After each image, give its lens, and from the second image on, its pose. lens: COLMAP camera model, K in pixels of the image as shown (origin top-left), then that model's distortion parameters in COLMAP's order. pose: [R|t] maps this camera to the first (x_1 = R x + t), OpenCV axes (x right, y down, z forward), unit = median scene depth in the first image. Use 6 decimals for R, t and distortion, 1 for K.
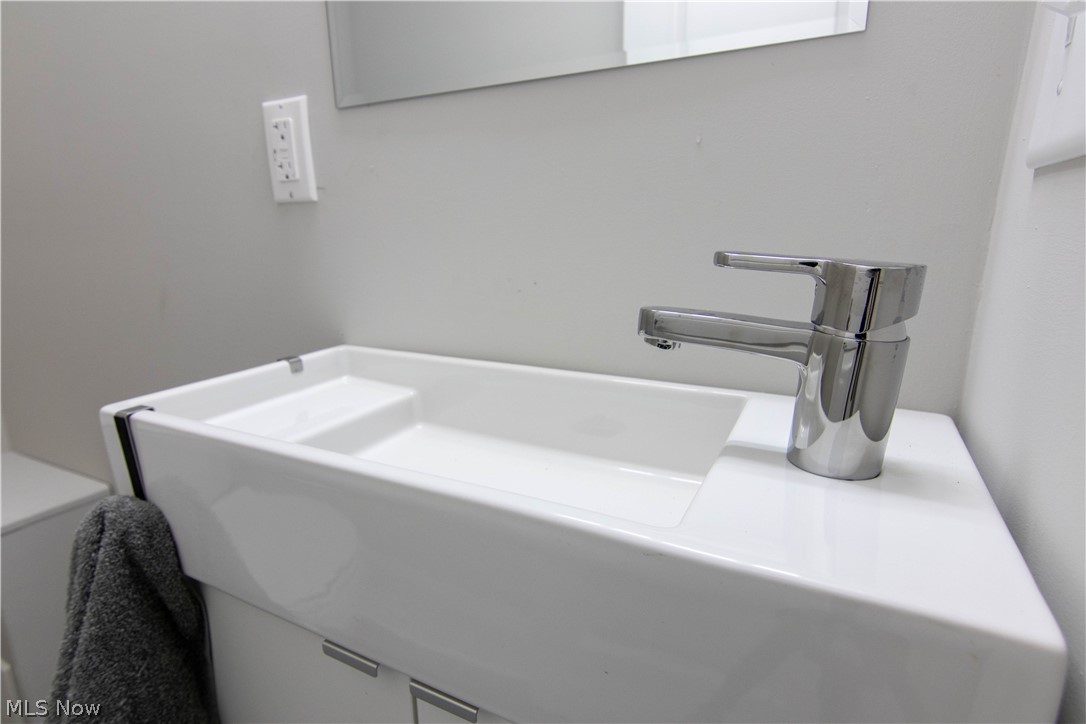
lens RADIAL K [[557.3, 0, 546.0], [0, 557.3, 360.8], [0, 0, 1]] dist [0.000091, 0.000834]
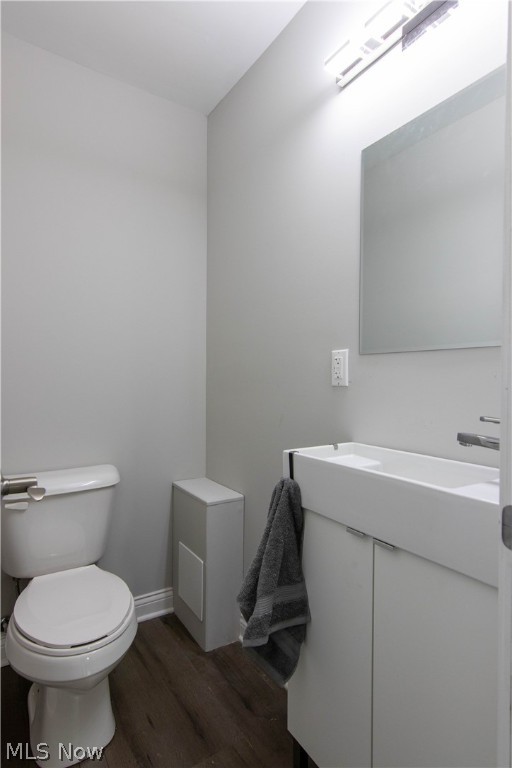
lens RADIAL K [[394.1, 0, 256.0], [0, 394.1, 384.0], [0, 0, 1]] dist [0.000091, 0.000834]
pose [[0.855211, 0.020734, -0.517865, 0.193661], [-0.134659, 0.973773, -0.183392, 0.110333], [0.500481, 0.226574, 0.835574, -0.825521]]
